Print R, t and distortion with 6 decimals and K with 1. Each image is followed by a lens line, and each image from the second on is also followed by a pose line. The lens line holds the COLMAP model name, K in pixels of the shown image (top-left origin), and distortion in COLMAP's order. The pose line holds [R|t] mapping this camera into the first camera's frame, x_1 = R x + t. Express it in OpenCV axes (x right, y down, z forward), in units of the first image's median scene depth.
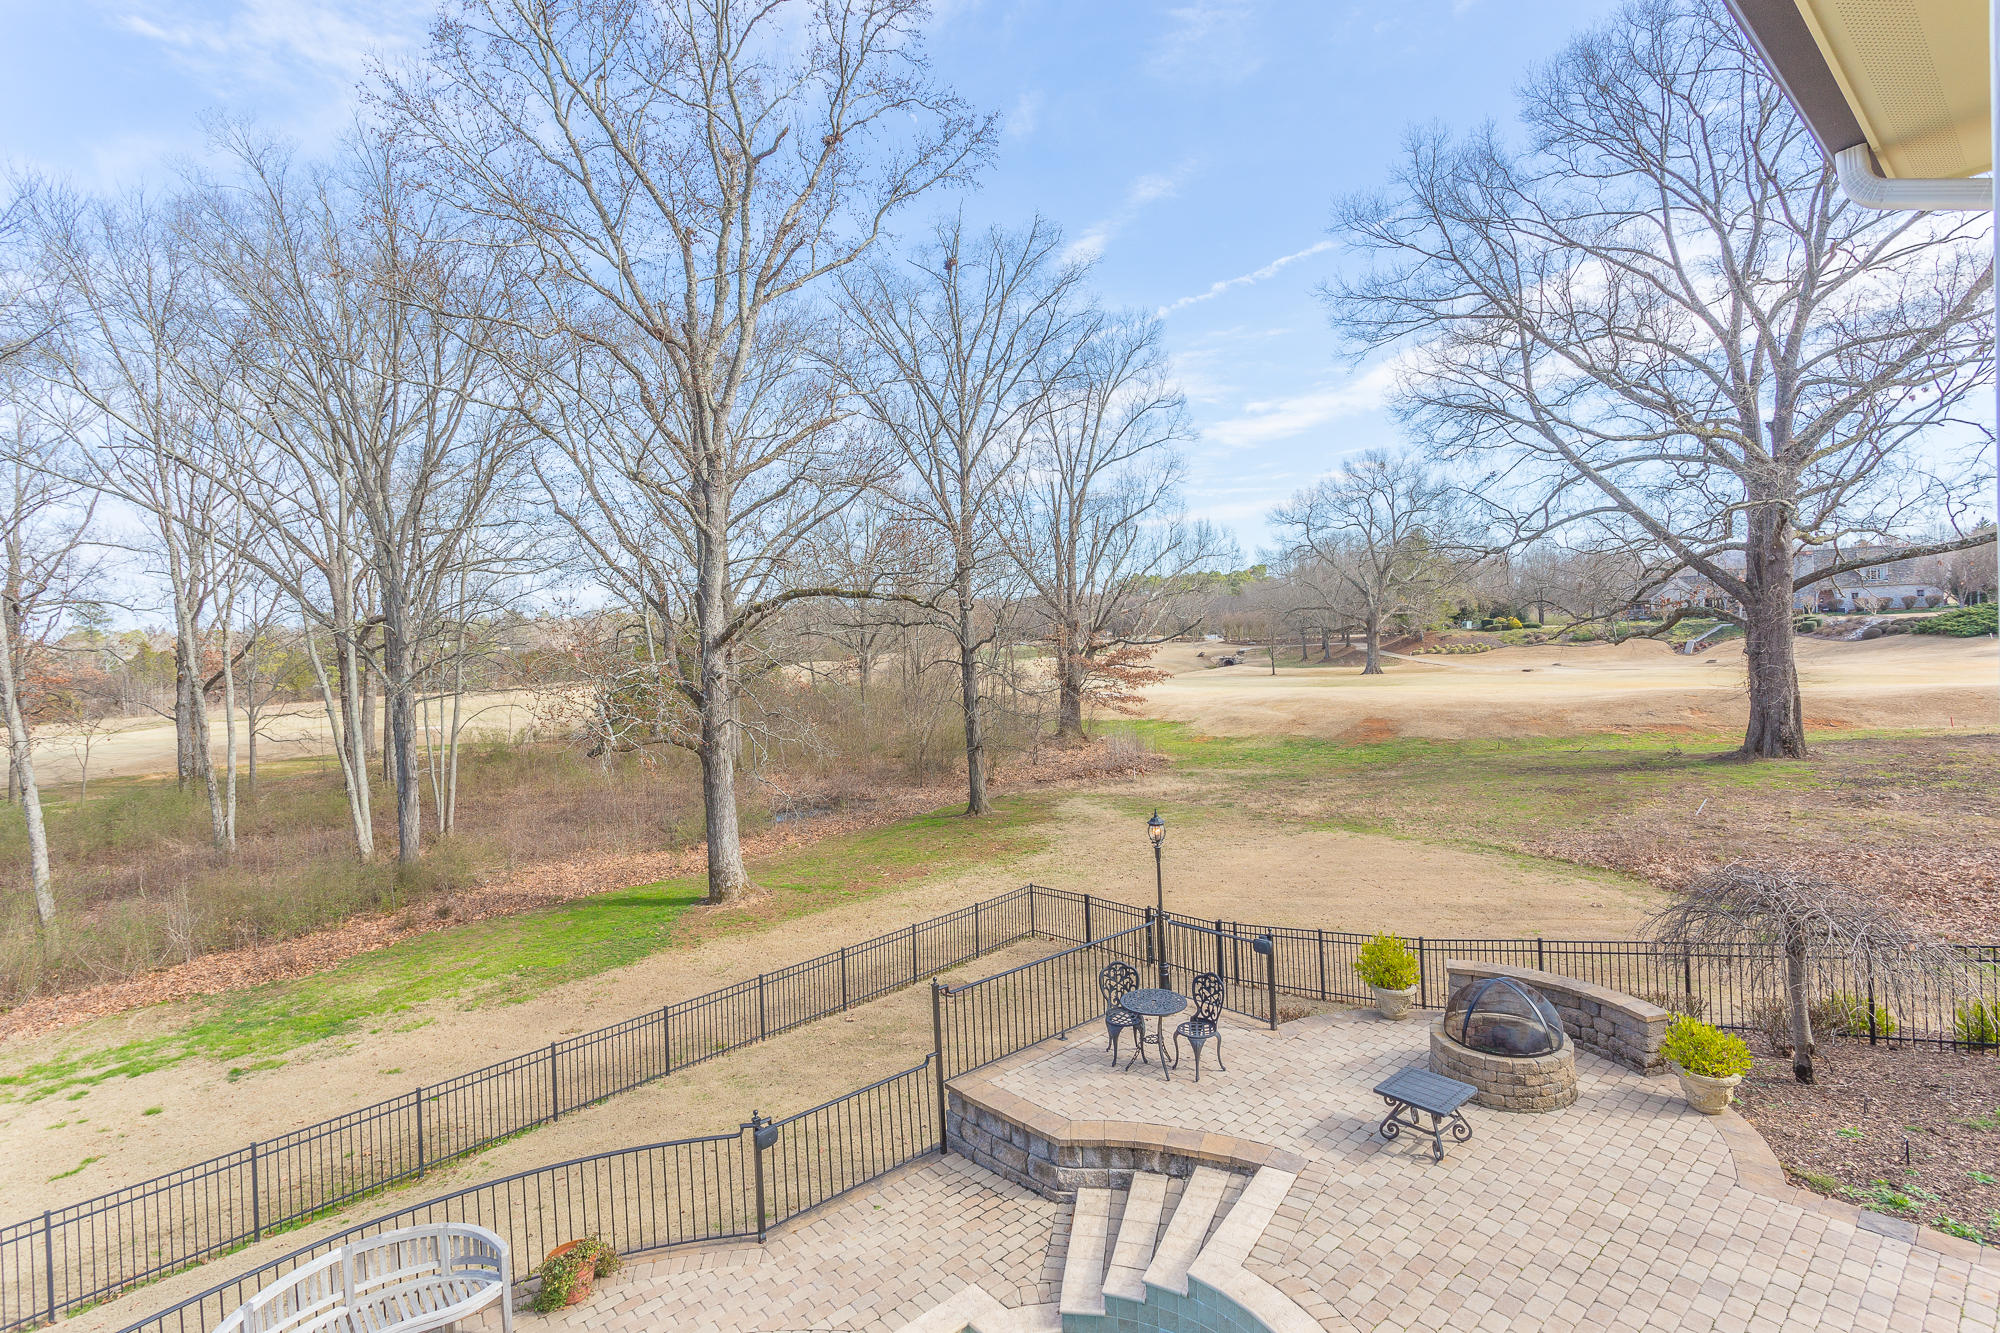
lens RADIAL K [[947.0, 0, 1002.2], [0, 947.0, 660.1], [0, 0, 1]] dist [0.000956, 0.002235]
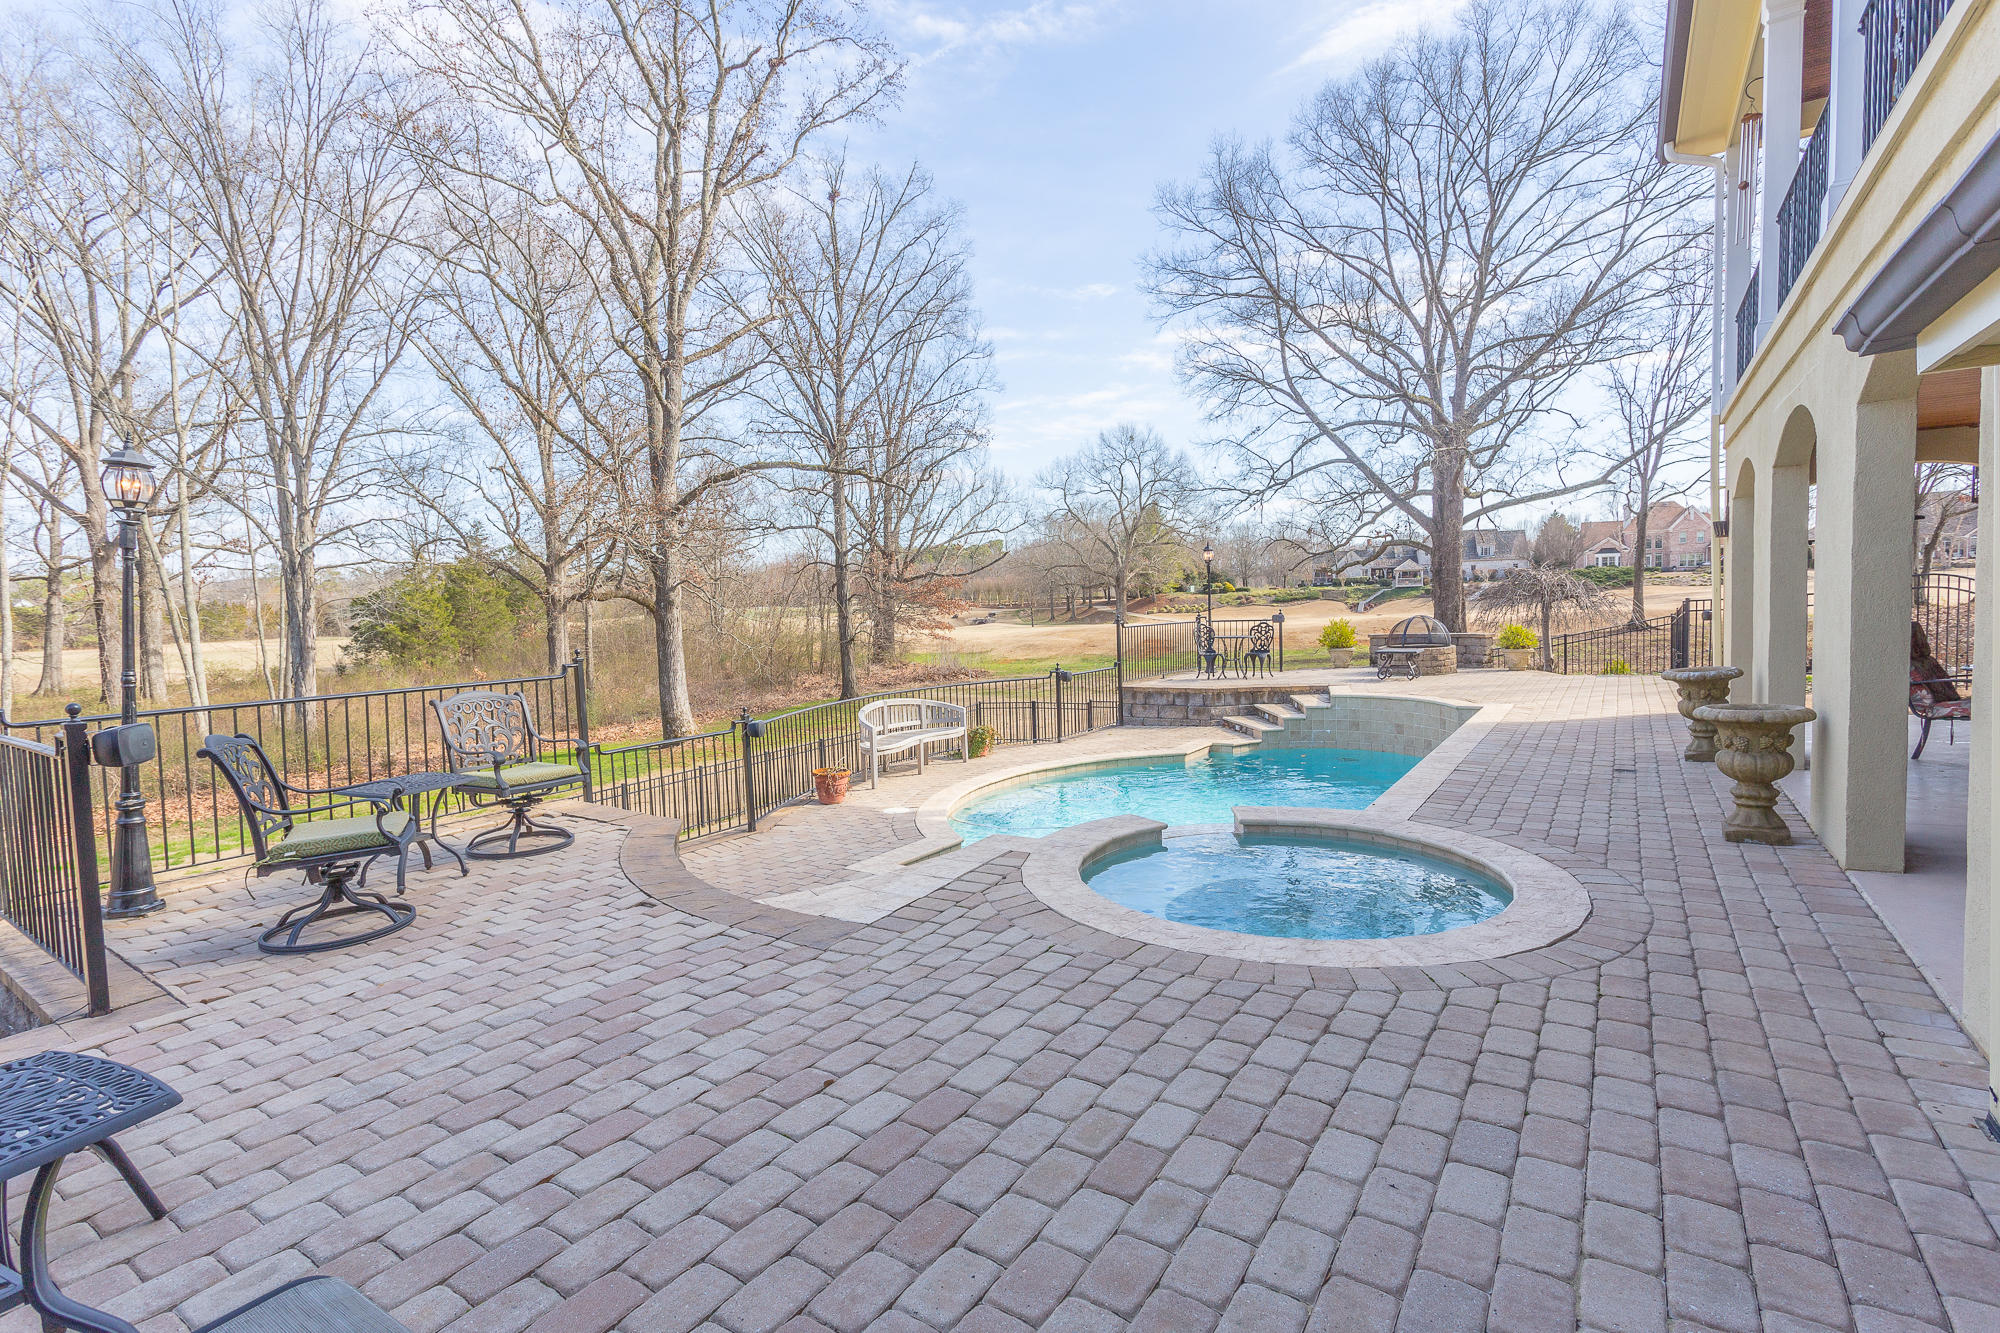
lens RADIAL K [[952.1, 0, 1002.5], [0, 952.1, 662.7], [0, 0, 1]] dist [-0.001680, 0.000553]
pose [[0.959492, -0.001917, 0.281729, -0.111205], [-0.005087, 0.999696, 0.024128, 0.058895], [-0.281689, -0.024584, 0.959191, -0.076459]]
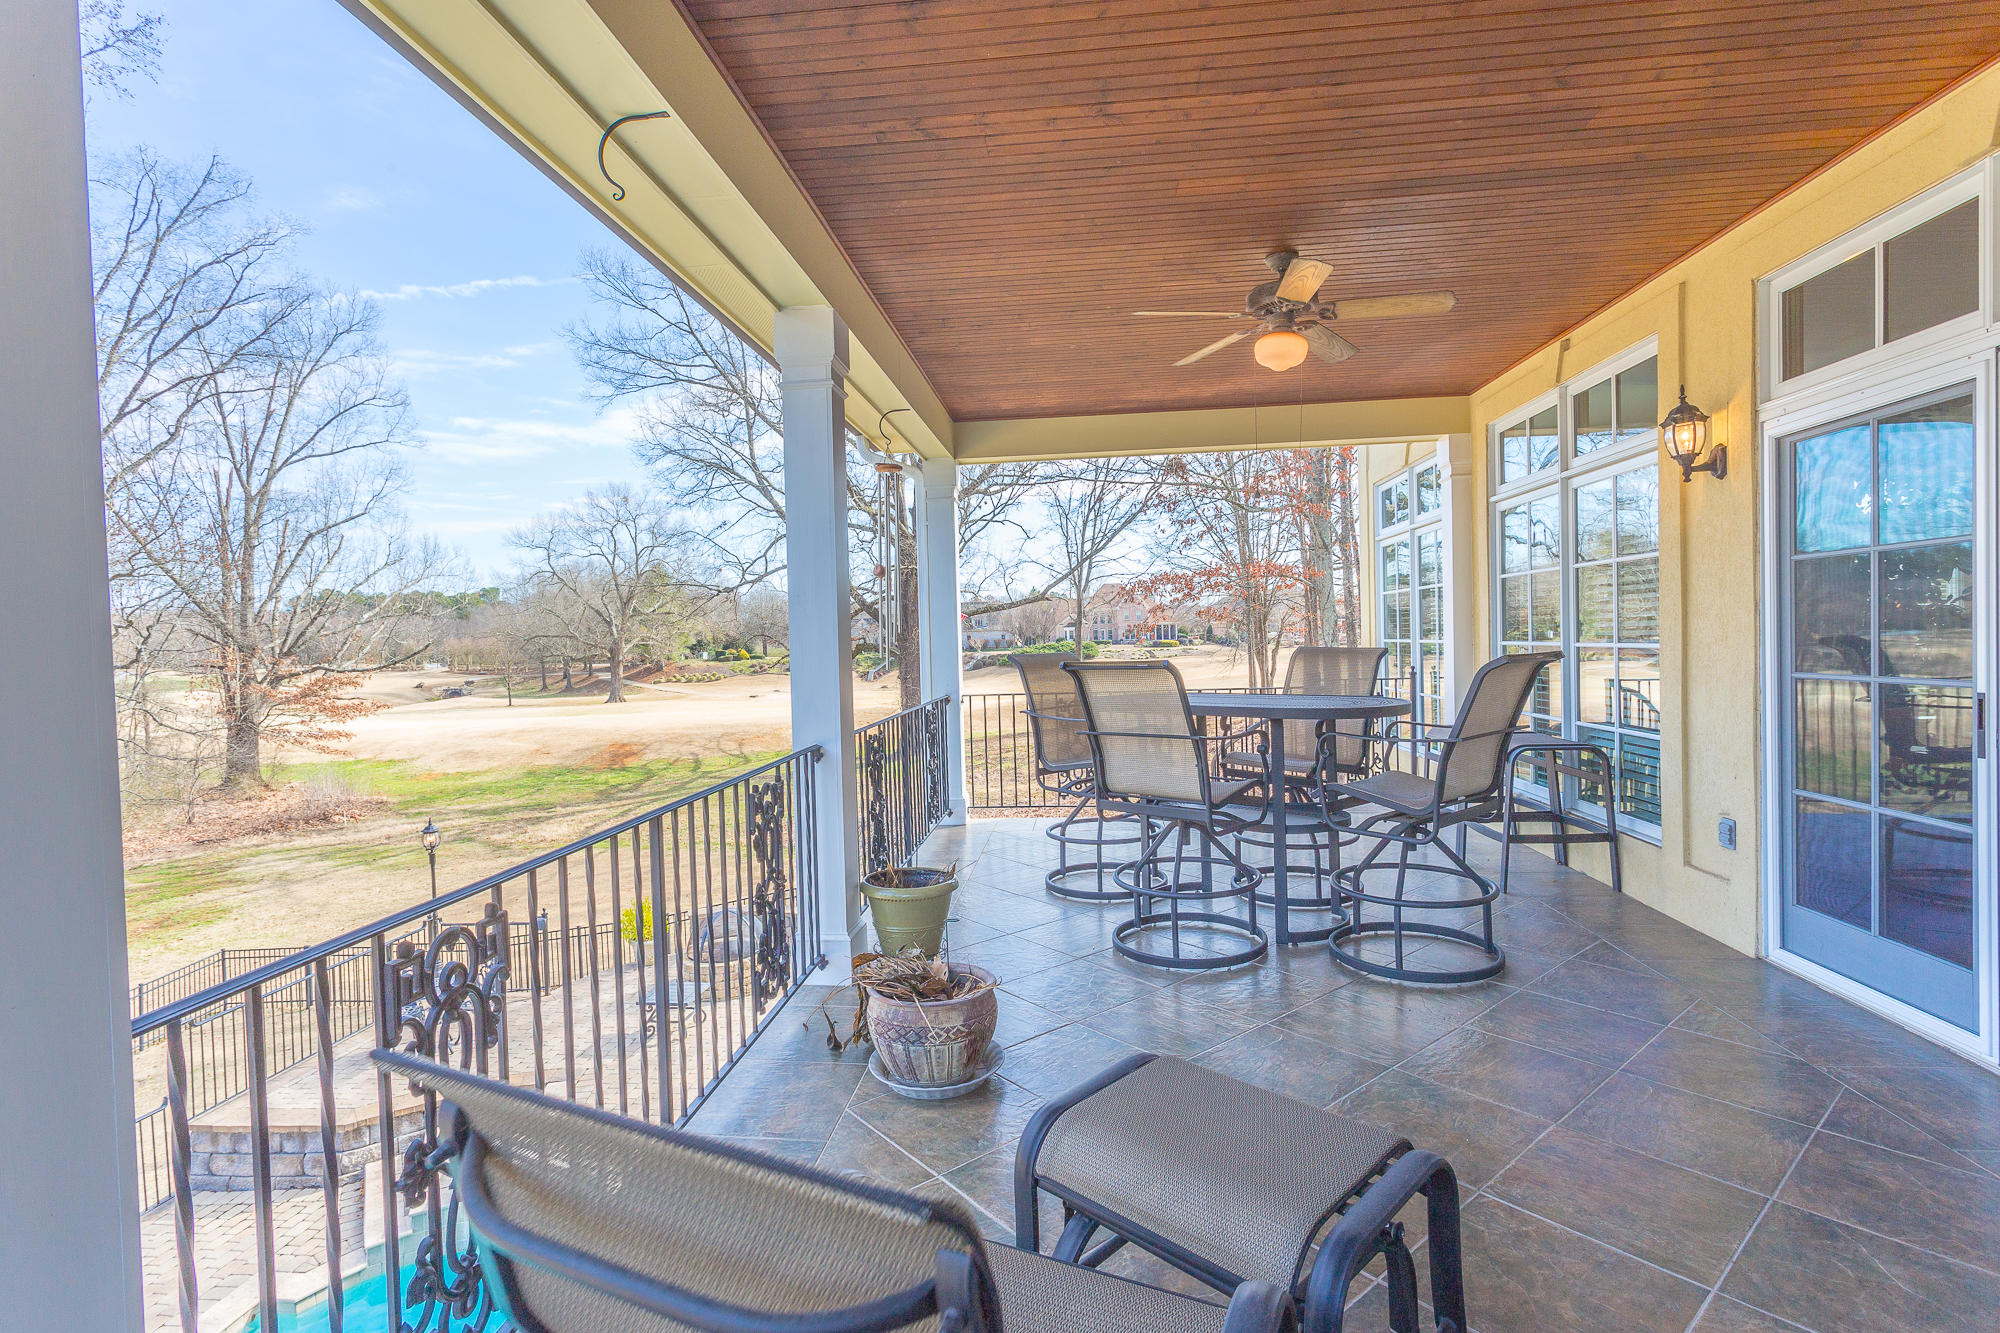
lens RADIAL K [[947.0, 0, 1002.2], [0, 947.0, 660.1], [0, 0, 1]] dist [0.000956, 0.002235]
pose [[0.723660, 0.009570, 0.690090, -0.020592], [0.012325, 0.999565, -0.026787, 0.002902], [-0.690046, 0.027891, 0.723228, -0.041850]]
